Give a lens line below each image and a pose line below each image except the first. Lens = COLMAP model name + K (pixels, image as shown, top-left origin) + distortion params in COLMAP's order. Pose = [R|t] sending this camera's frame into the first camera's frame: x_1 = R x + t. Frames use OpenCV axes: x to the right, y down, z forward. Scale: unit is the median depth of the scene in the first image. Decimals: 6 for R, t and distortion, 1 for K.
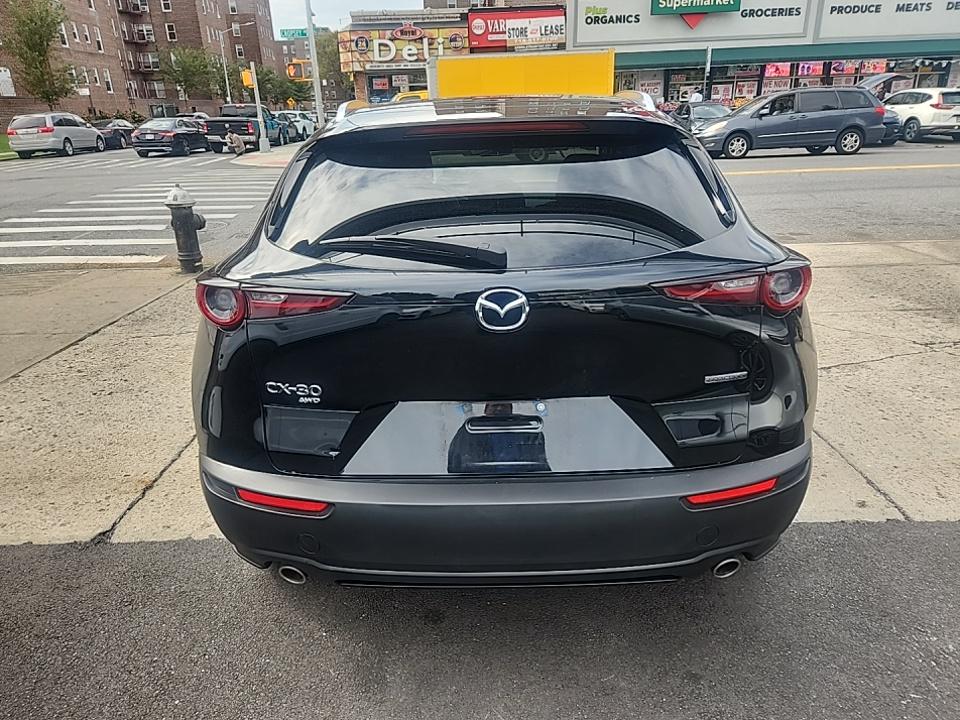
lens RADIAL K [[670.8, 0, 486.1], [0, 670.8, 360.2], [0, 0, 1]] dist [0.067360, -0.058737]
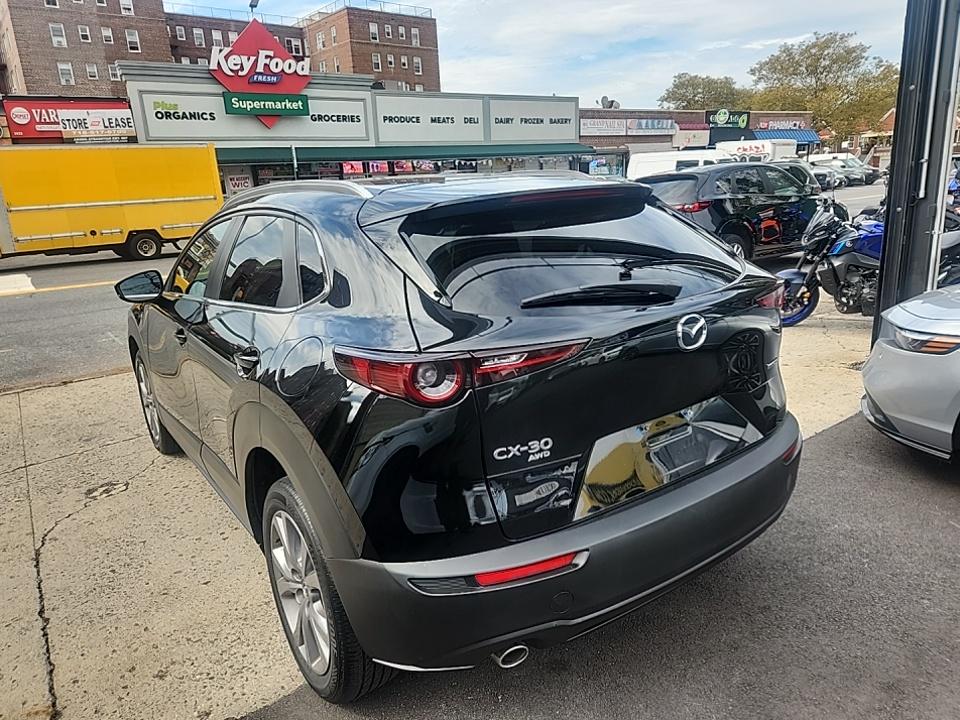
lens RADIAL K [[670.8, 0, 486.1], [0, 670.8, 360.2], [0, 0, 1]] dist [0.067360, -0.058737]
pose [[0.797756, -0.164159, 0.580205, -0.100406], [0.236864, 0.970194, -0.051178, -0.005302], [-0.554510, 0.178257, 0.812861, 0.023352]]
